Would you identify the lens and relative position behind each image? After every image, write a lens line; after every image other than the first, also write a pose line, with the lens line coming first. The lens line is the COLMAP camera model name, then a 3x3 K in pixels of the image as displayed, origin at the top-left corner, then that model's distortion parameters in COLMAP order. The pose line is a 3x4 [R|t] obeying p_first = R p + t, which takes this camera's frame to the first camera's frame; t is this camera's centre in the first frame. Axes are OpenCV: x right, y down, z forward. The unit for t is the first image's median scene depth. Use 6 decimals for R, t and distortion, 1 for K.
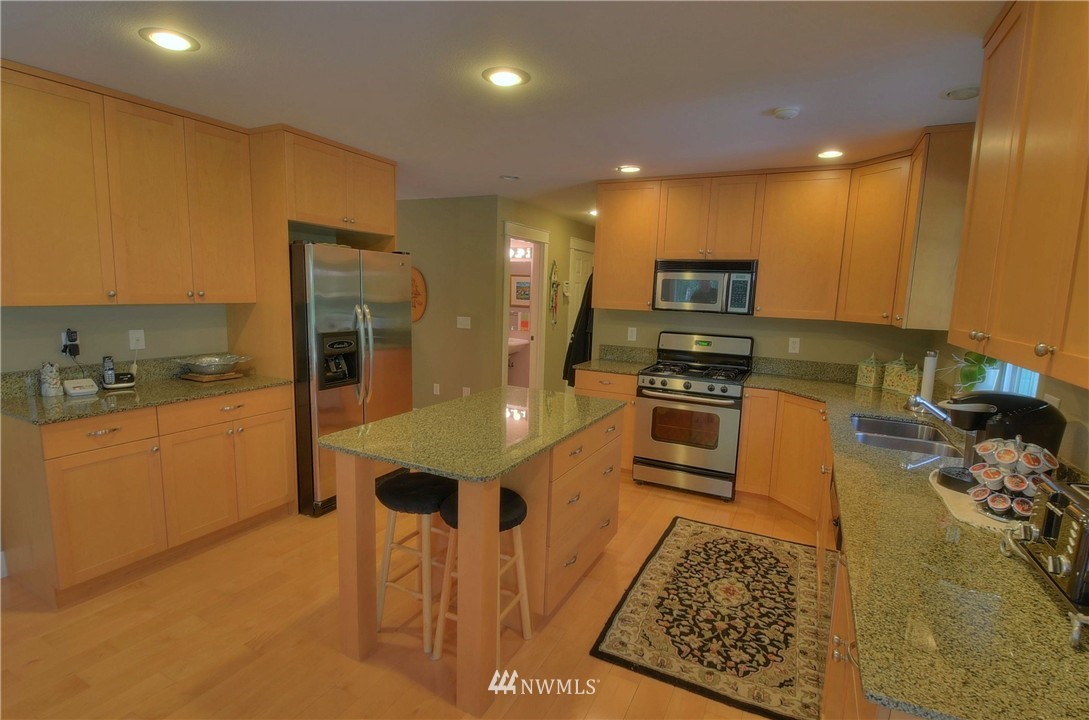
lens RADIAL K [[518.6, 0, 548.7], [0, 518.6, 367.1], [0, 0, 1]] dist [0.000481, 0.000044]
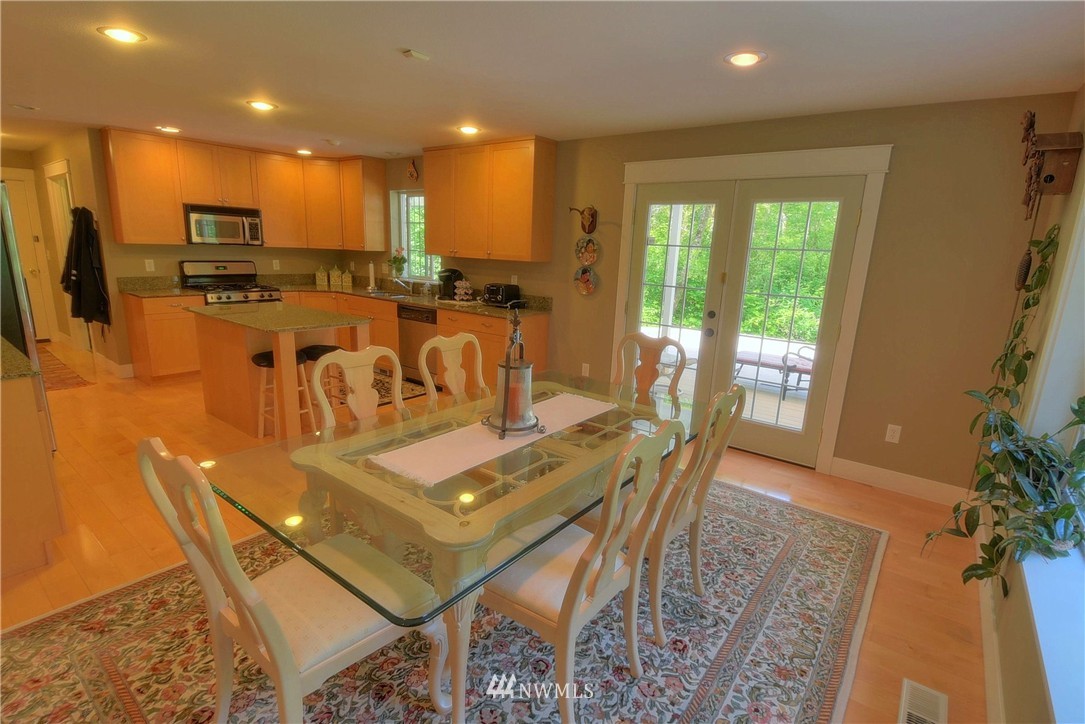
lens RADIAL K [[506.6, 0, 538.7], [0, 506.6, 372.3], [0, 0, 1]] dist [0.002803, -0.018918]
pose [[0.192777, -0.260225, 0.946108, -0.954114], [0.106910, 0.964024, 0.243369, -0.016985], [-0.975401, 0.054233, 0.213662, -0.092861]]
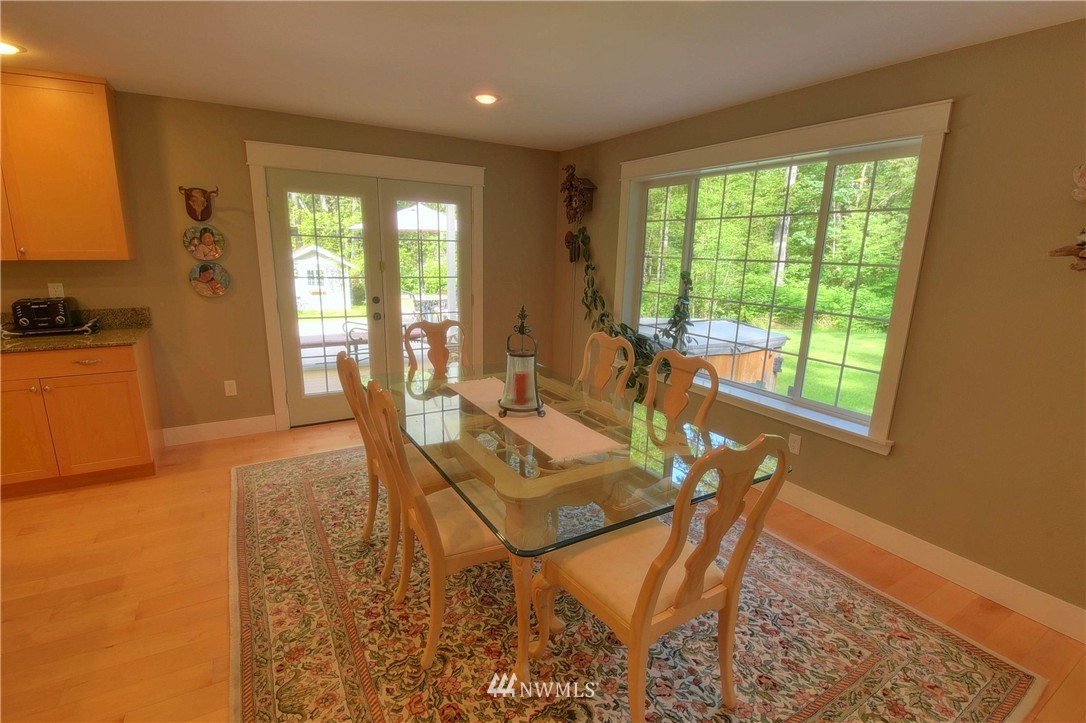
lens RADIAL K [[507.1, 0, 539.2], [0, 507.1, 371.8], [0, 0, 1]] dist [0.002803, -0.018918]
pose [[-0.838175, -0.184408, 0.513280, -0.795681], [0.021694, 0.929088, 0.369222, -0.098187], [-0.544970, 0.320608, -0.774737, 0.481098]]
